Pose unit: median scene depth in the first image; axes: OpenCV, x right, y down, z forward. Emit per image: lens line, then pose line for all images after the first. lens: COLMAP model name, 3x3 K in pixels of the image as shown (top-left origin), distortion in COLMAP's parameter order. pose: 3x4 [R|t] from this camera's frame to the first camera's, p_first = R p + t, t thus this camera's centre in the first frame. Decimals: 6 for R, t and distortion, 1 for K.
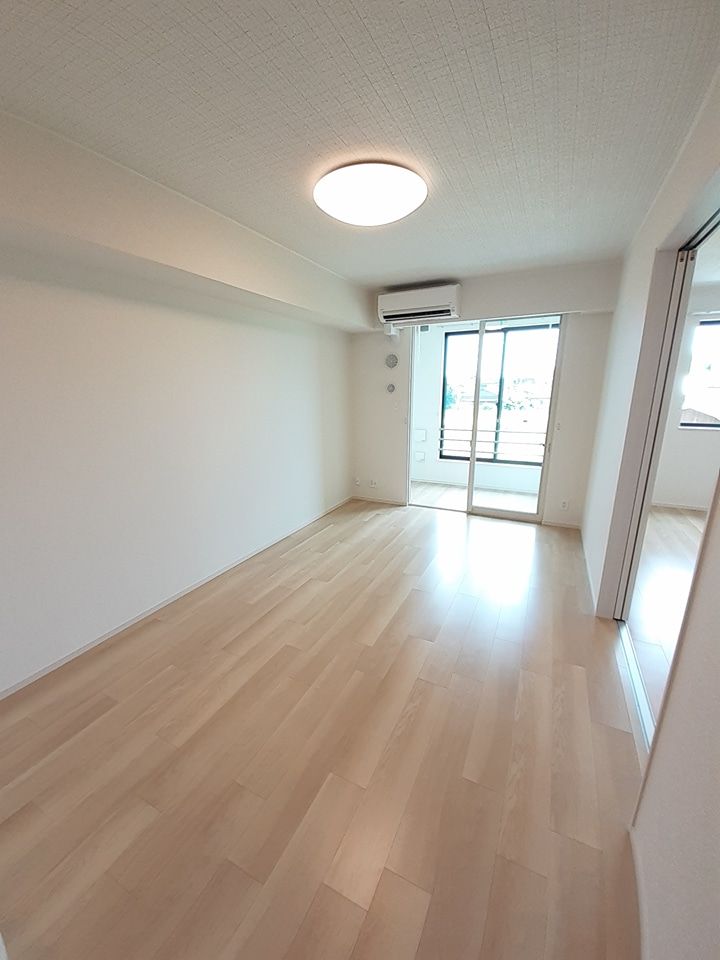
lens RADIAL K [[388.2, 0, 357.1], [0, 388.2, 490.4], [0, 0, 1]] dist [0.000892, 0.000058]
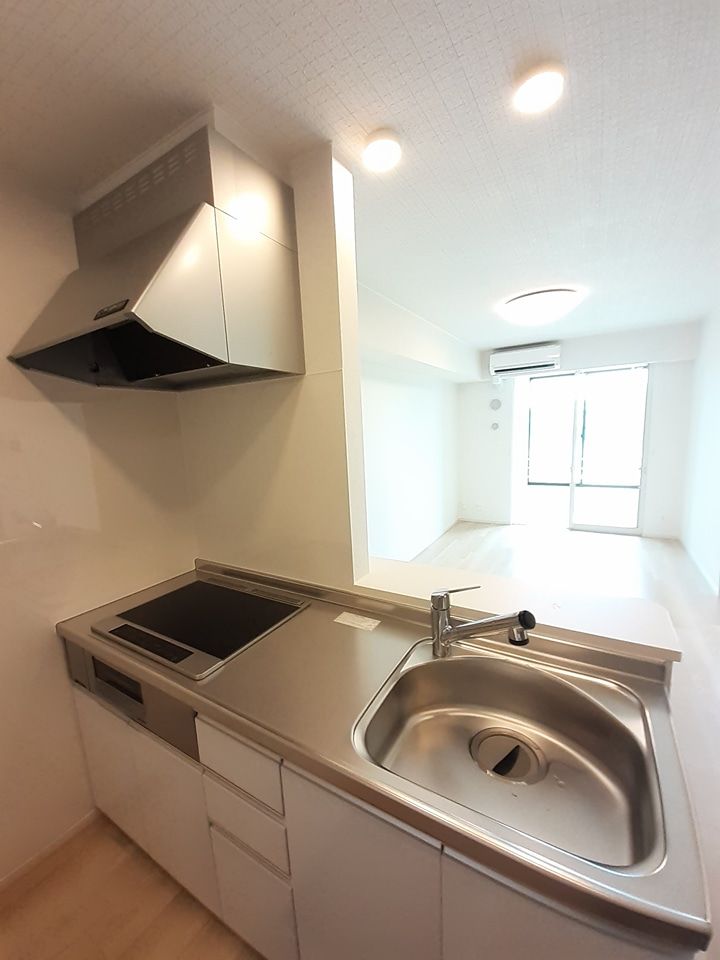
lens RADIAL K [[385.5, 0, 360.0], [0, 385.5, 480.0], [0, 0, 1]] dist [-0.000426, -0.000004]
pose [[0.996333, -0.025046, -0.081811, -0.244544], [0.014586, 0.991919, -0.126034, 0.050013], [0.084307, 0.124378, 0.988647, -0.205212]]
